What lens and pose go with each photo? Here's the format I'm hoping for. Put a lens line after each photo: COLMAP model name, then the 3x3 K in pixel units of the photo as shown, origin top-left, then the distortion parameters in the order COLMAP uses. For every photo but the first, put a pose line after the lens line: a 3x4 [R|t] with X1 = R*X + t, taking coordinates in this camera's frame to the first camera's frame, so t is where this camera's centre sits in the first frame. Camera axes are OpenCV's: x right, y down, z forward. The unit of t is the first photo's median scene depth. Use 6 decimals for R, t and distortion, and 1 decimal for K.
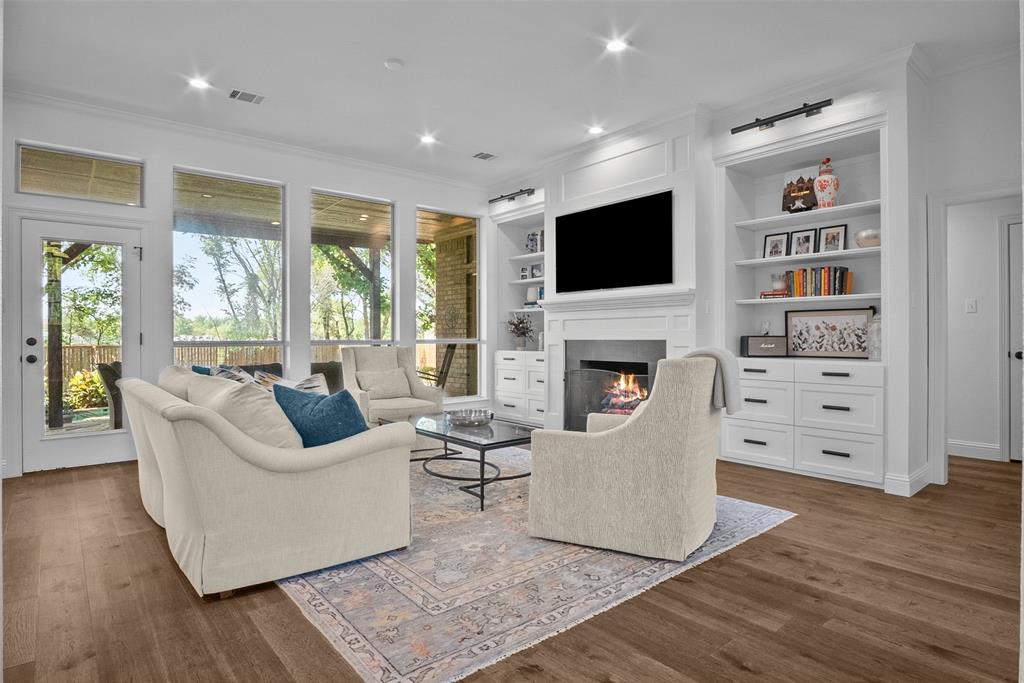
lens RADIAL K [[552.8, 0, 503.7], [0, 552.8, 343.3], [0, 0, 1]] dist [-0.026760, 0.000690]
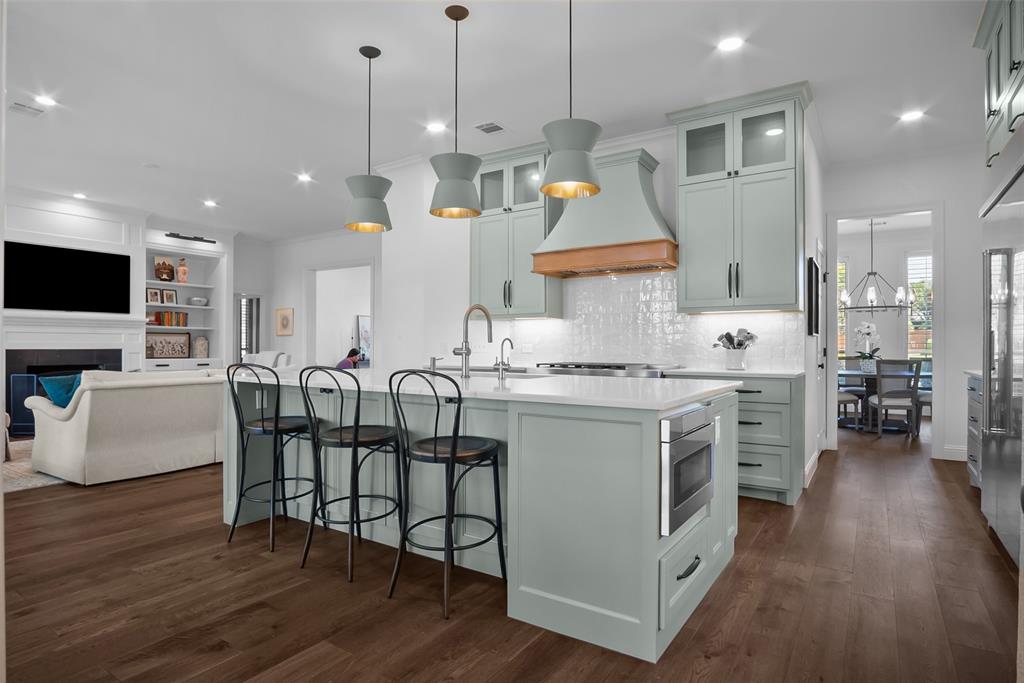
lens RADIAL K [[552.8, 0, 513.1], [0, 552.8, 345.4], [0, 0, 1]] dist [-0.026760, 0.000690]
pose [[-0.302721, 0.005964, 0.953061, -1.529200], [0.013565, 0.999906, -0.001949, 0.002079], [-0.952983, 0.012338, -0.302774, 0.407716]]
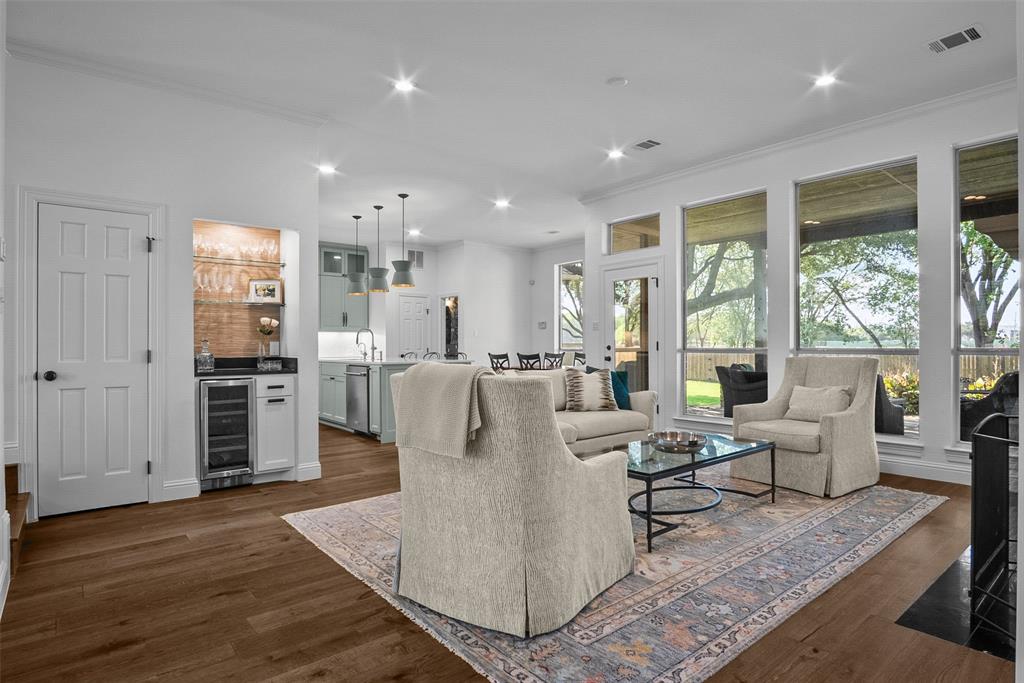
lens RADIAL K [[552.8, 0, 510.4], [0, 552.8, 342.2], [0, 0, 1]] dist [-0.026760, 0.000690]
pose [[-0.006067, -0.002600, -0.999978, 0.685315], [-0.007599, 0.999968, -0.002554, -0.011331], [0.999953, 0.007583, -0.006087, 0.659354]]
